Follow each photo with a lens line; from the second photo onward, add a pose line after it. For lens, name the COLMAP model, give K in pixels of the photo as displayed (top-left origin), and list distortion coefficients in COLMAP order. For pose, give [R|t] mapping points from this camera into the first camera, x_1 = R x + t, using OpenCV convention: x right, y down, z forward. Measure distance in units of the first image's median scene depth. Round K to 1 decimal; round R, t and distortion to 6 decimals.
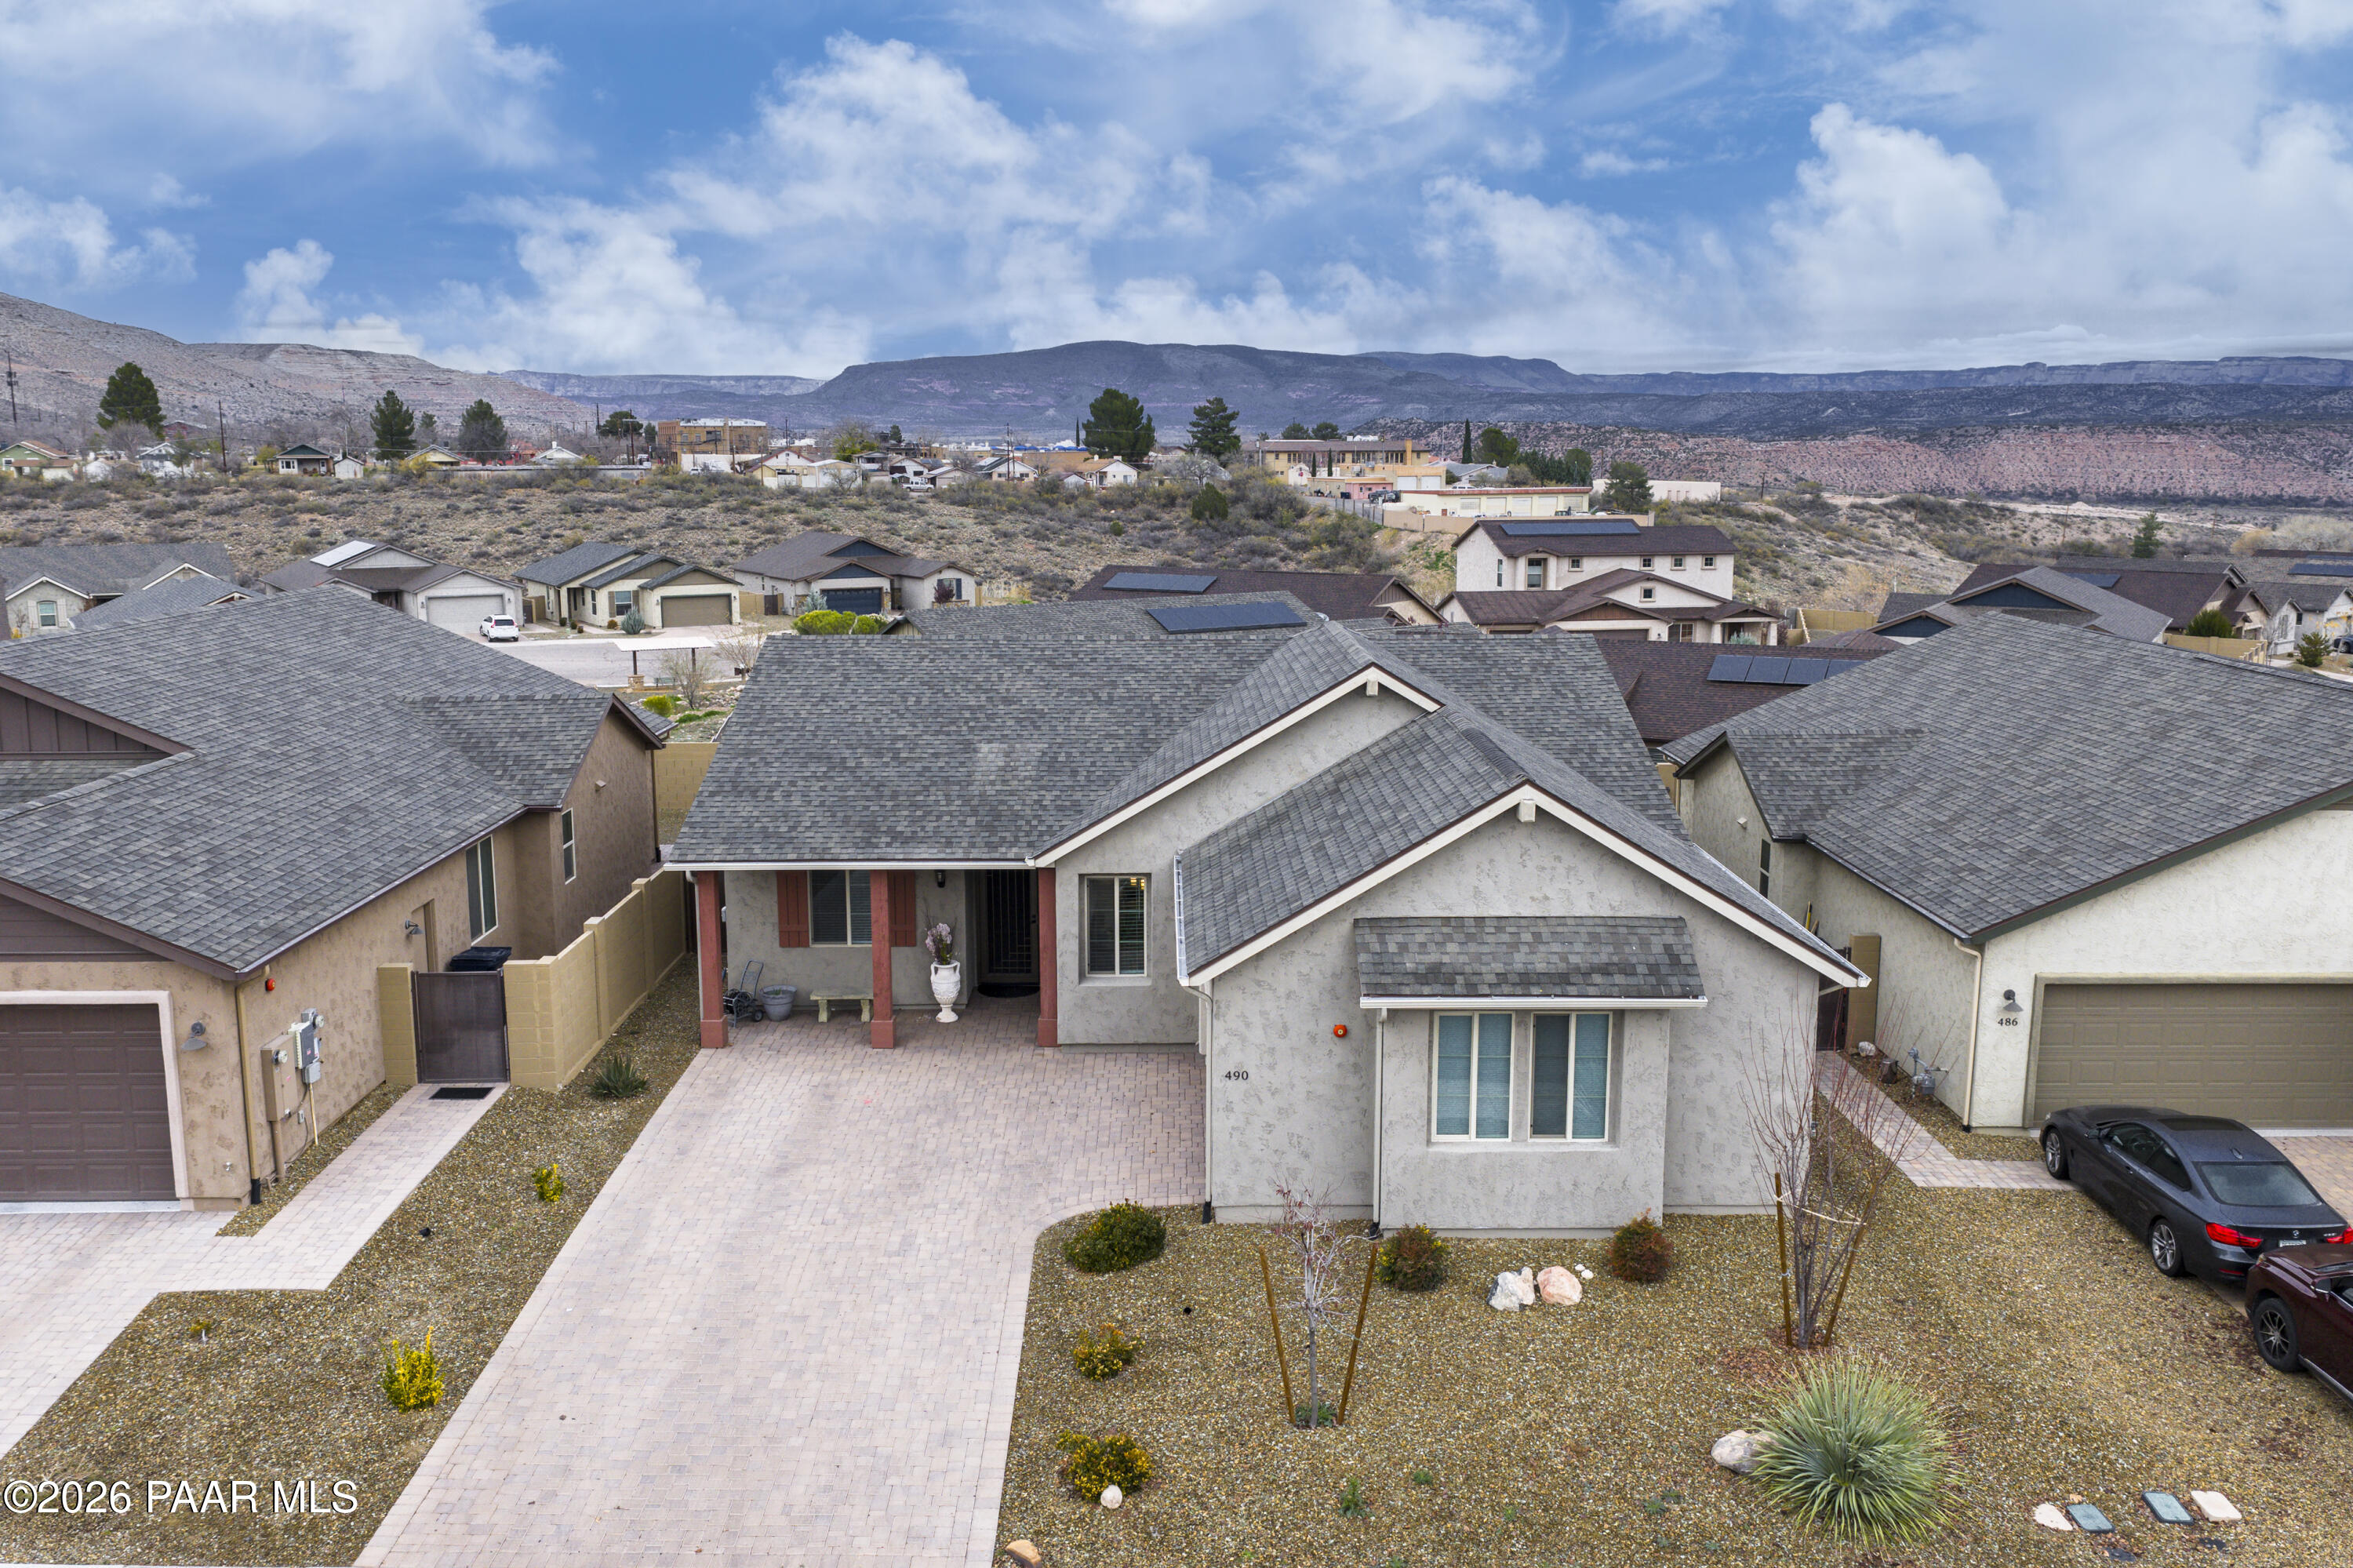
lens RADIAL K [[1945.0, 0, 1169.3], [0, 1945.0, 779.7], [0, 0, 1]] dist [0.023776, -0.034427]
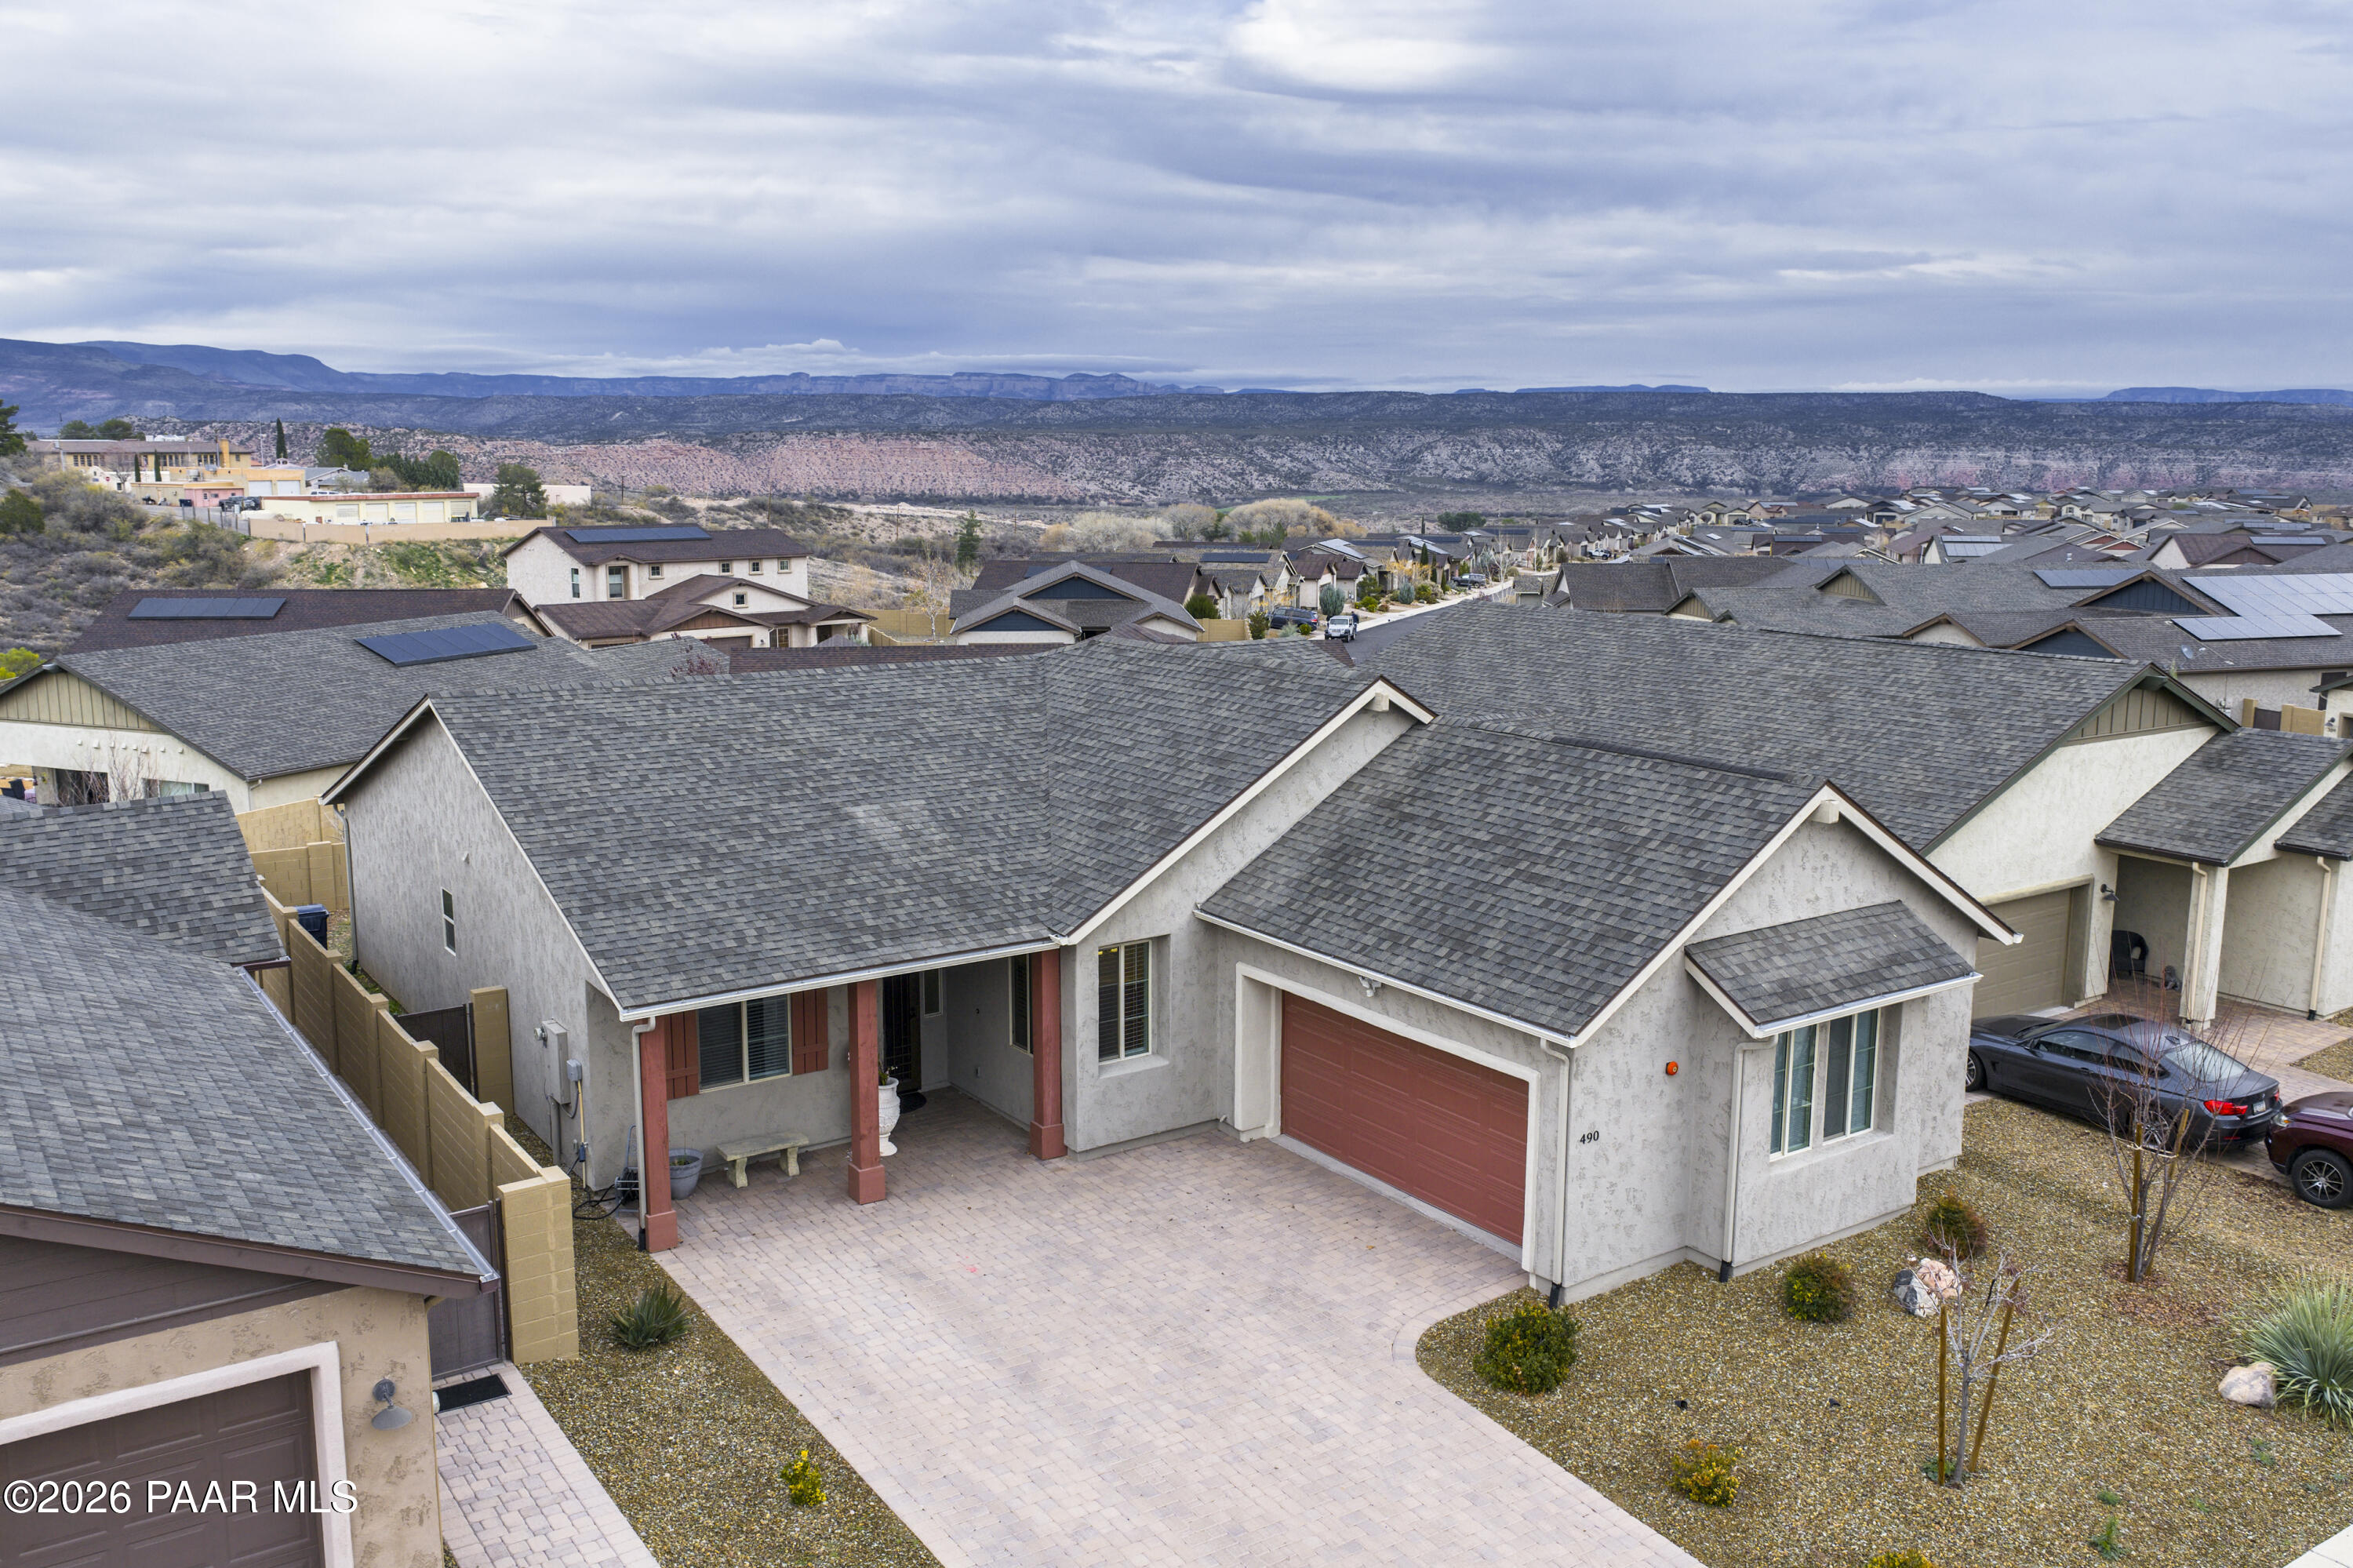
lens RADIAL K [[1945.0, 0, 1191.1], [0, 1945.0, 794.2], [0, 0, 1]] dist [0.023776, -0.034427]
pose [[0.825799, -0.095406, 0.555836, -0.118843], [0.092349, 0.995159, 0.033611, -0.010575], [-0.556352, 0.023575, 0.830612, 0.068470]]
